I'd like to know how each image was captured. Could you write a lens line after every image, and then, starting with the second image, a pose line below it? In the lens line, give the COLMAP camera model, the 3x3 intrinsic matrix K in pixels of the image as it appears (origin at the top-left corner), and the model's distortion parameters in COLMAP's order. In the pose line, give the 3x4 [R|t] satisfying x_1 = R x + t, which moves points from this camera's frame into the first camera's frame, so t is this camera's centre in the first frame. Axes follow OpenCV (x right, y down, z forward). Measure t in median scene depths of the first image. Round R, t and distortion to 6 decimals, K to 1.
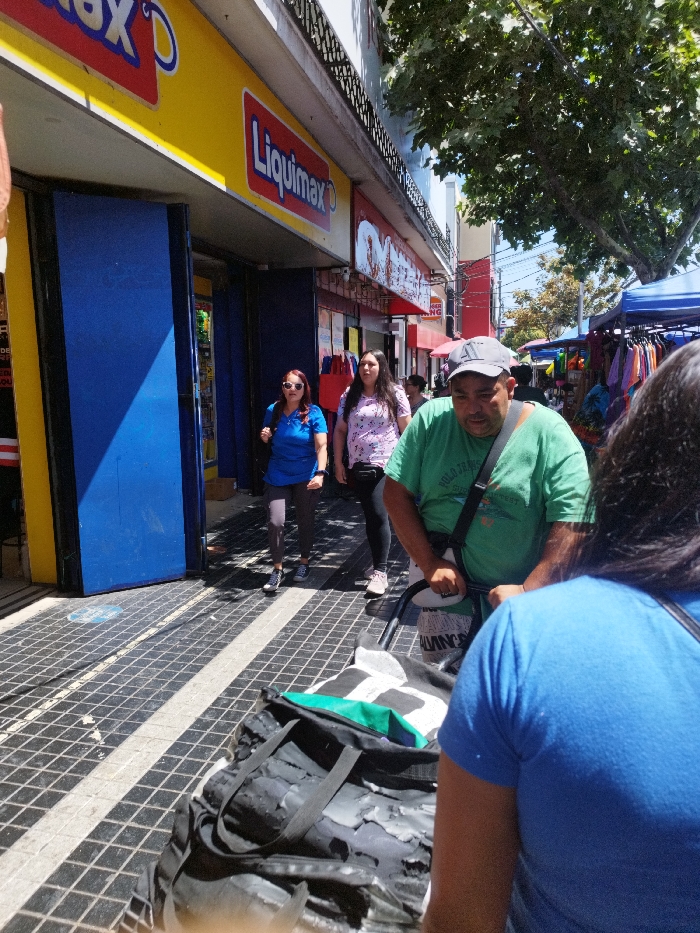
lens RADIAL K [[660.8, 0, 350.0], [0, 660.8, 466.5], [0, 0, 1]] dist [-0.000611, 0.000331]
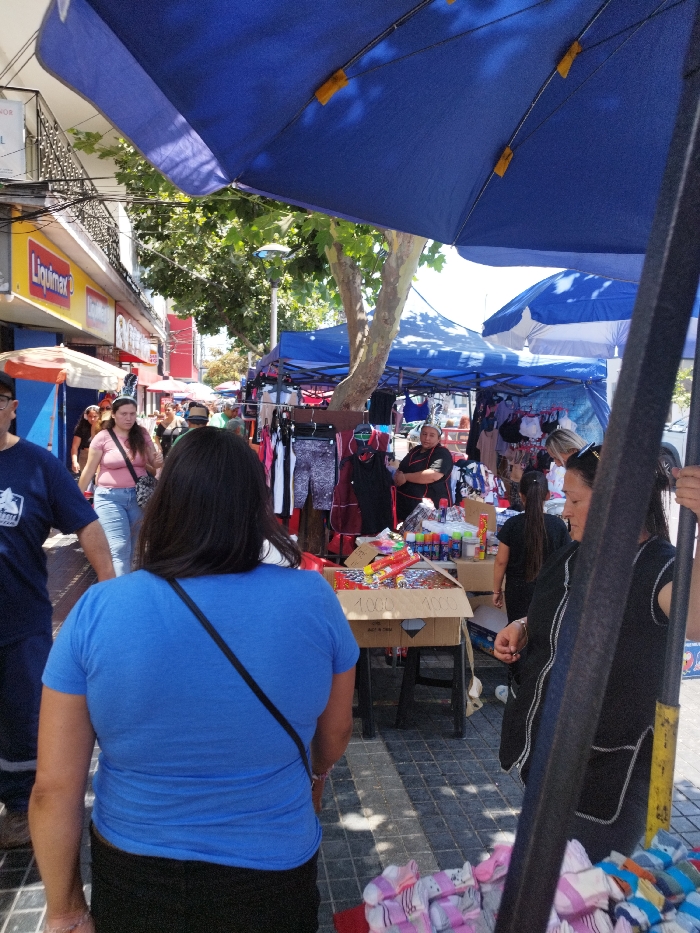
lens RADIAL K [[660.8, 0, 350.0], [0, 660.8, 466.5], [0, 0, 1]] dist [-0.000611, 0.000331]
pose [[0.904604, 0.016696, 0.425926, -0.093150], [0.003143, 0.998944, -0.045835, 0.061553], [-0.426242, 0.042801, 0.903596, -0.478177]]
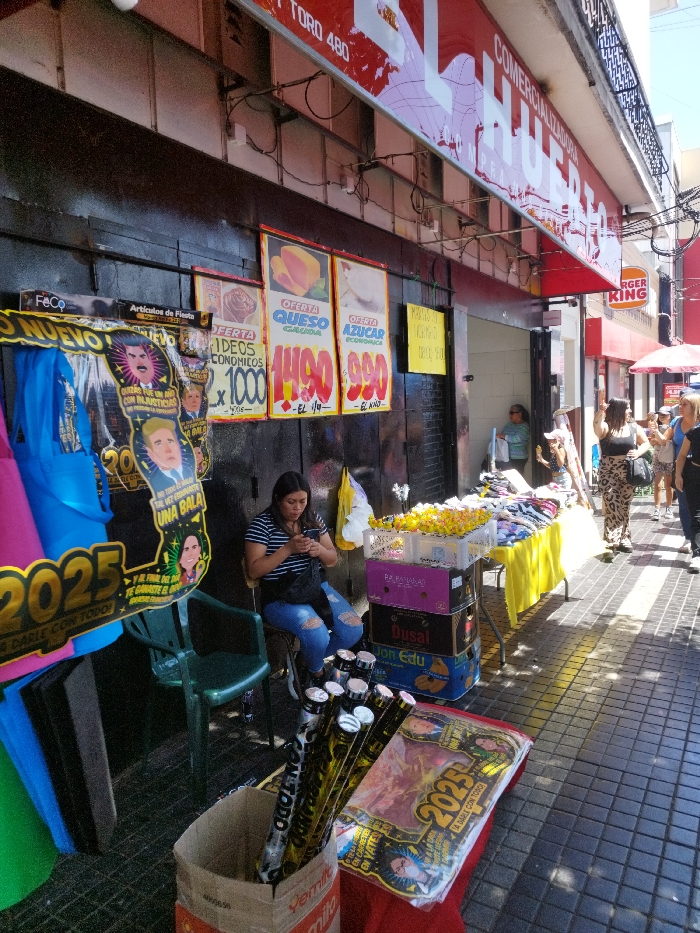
lens RADIAL K [[660.8, 0, 350.0], [0, 660.8, 466.5], [0, 0, 1]] dist [-0.000611, 0.000331]
pose [[0.956695, 0.009695, -0.290929, 0.068054], [-0.020245, 0.999241, -0.033274, -0.066556], [0.290386, 0.037723, 0.956166, 0.433861]]
